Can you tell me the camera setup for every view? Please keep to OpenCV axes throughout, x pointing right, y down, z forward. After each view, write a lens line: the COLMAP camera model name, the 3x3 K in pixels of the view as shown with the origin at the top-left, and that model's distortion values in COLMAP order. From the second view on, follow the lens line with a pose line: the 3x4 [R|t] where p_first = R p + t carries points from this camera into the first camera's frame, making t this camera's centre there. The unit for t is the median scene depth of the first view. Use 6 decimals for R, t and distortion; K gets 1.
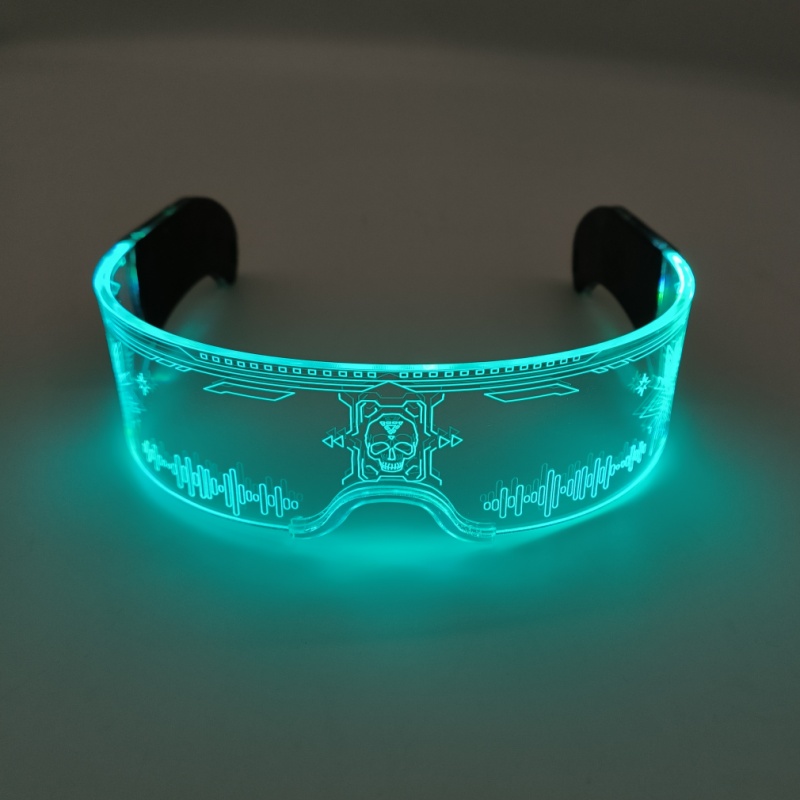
lens RADIAL K [[800.7, 0, 400.0], [0, 800.7, 400.0], [0, 0, 1]] dist [0.004844, 0.005394]
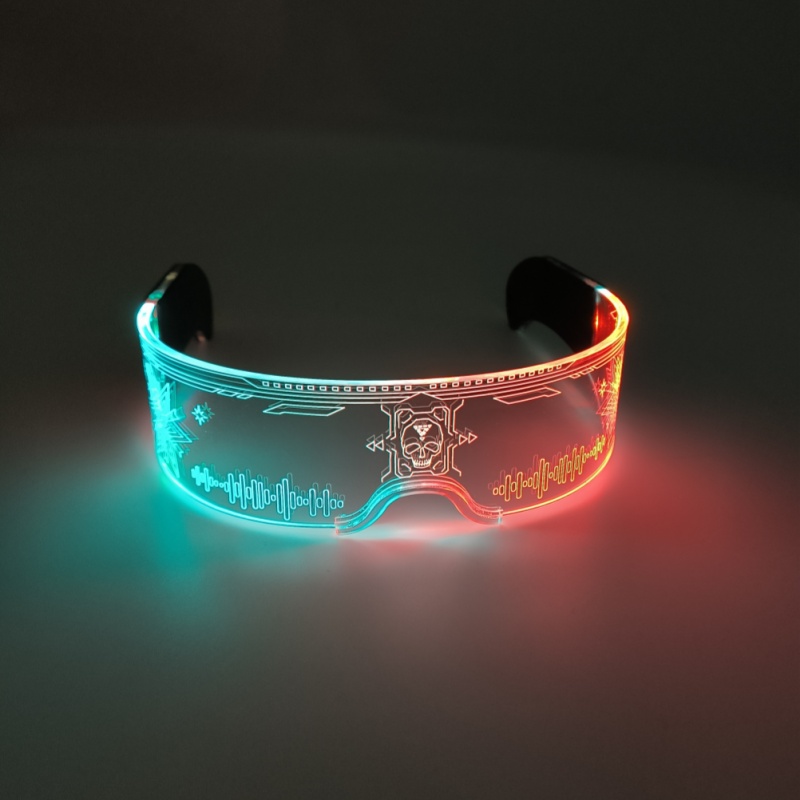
lens RADIAL K [[800.7, 0, 400.0], [0, 800.7, 400.0], [0, 0, 1]] dist [0.004844, 0.005394]
pose [[0.986940, -0.066011, 0.146943, -0.210671], [0.078078, 0.993897, -0.077923, 0.076510], [-0.140903, 0.088379, 0.986071, -0.216875]]
